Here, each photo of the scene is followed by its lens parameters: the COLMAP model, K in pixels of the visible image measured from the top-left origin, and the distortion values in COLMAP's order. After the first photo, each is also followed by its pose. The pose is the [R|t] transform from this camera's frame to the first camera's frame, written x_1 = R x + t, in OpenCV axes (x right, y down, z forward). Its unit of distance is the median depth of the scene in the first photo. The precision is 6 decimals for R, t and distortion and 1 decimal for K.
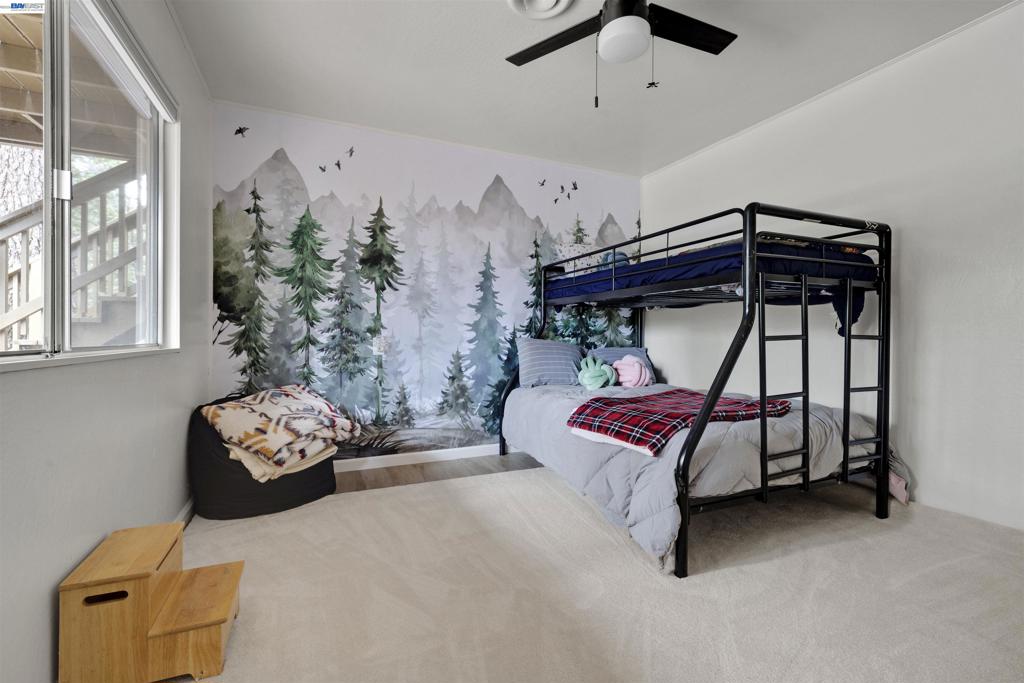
lens RADIAL K [[432.5, 0, 506.7], [0, 432.5, 344.4], [0, 0, 1]] dist [-0.000161, 0.000535]
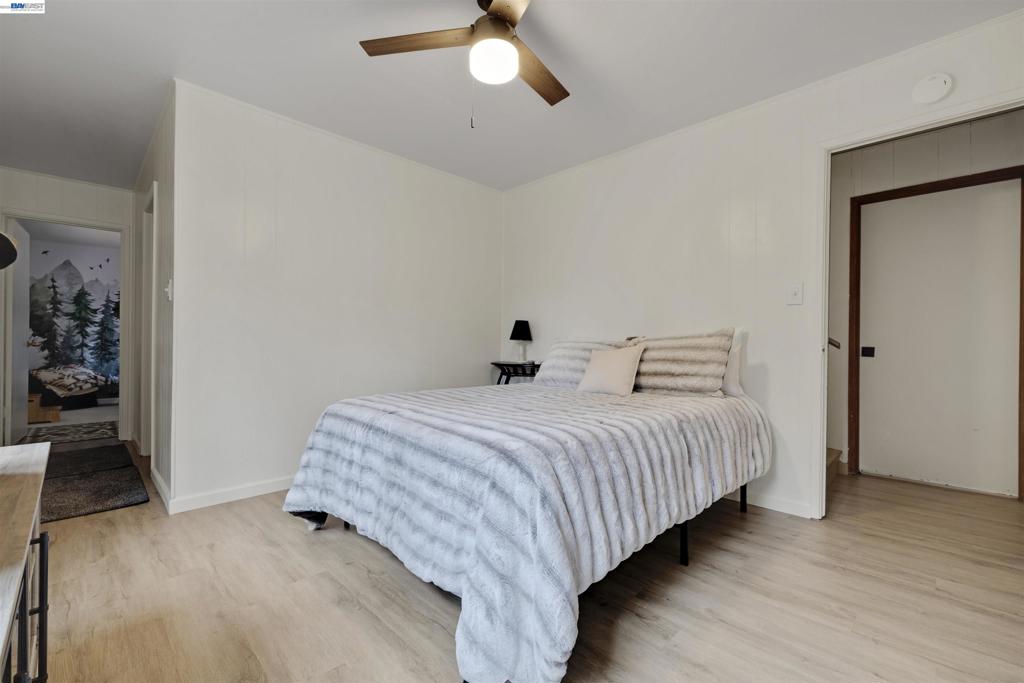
lens RADIAL K [[432.5, 0, 506.7], [0, 432.5, 344.4], [0, 0, 1]] dist [-0.000161, 0.000535]
pose [[0.934601, -0.002656, 0.355688, 0.825250], [0.009549, 0.999799, -0.017626, 0.050959], [-0.355569, 0.019870, 0.934439, -1.941960]]
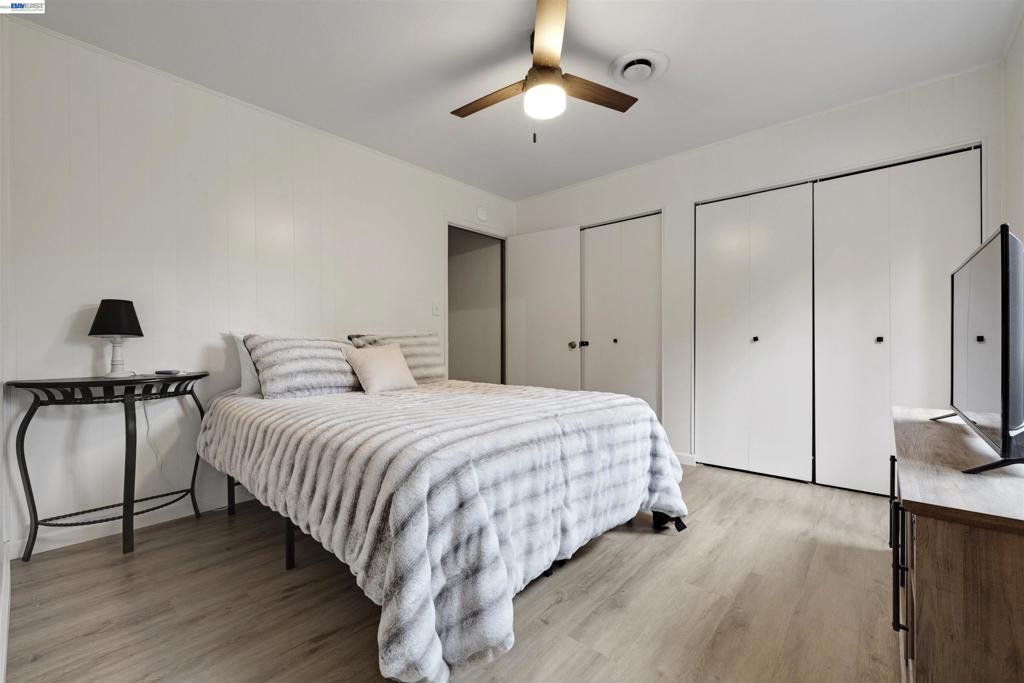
lens RADIAL K [[432.5, 0, 506.7], [0, 432.5, 344.4], [0, 0, 1]] dist [-0.000161, 0.000535]
pose [[-0.417971, -0.010841, 0.908396, -1.779607], [0.019750, 0.999584, 0.021017, -0.094383], [-0.908246, 0.026725, -0.417583, 3.741531]]
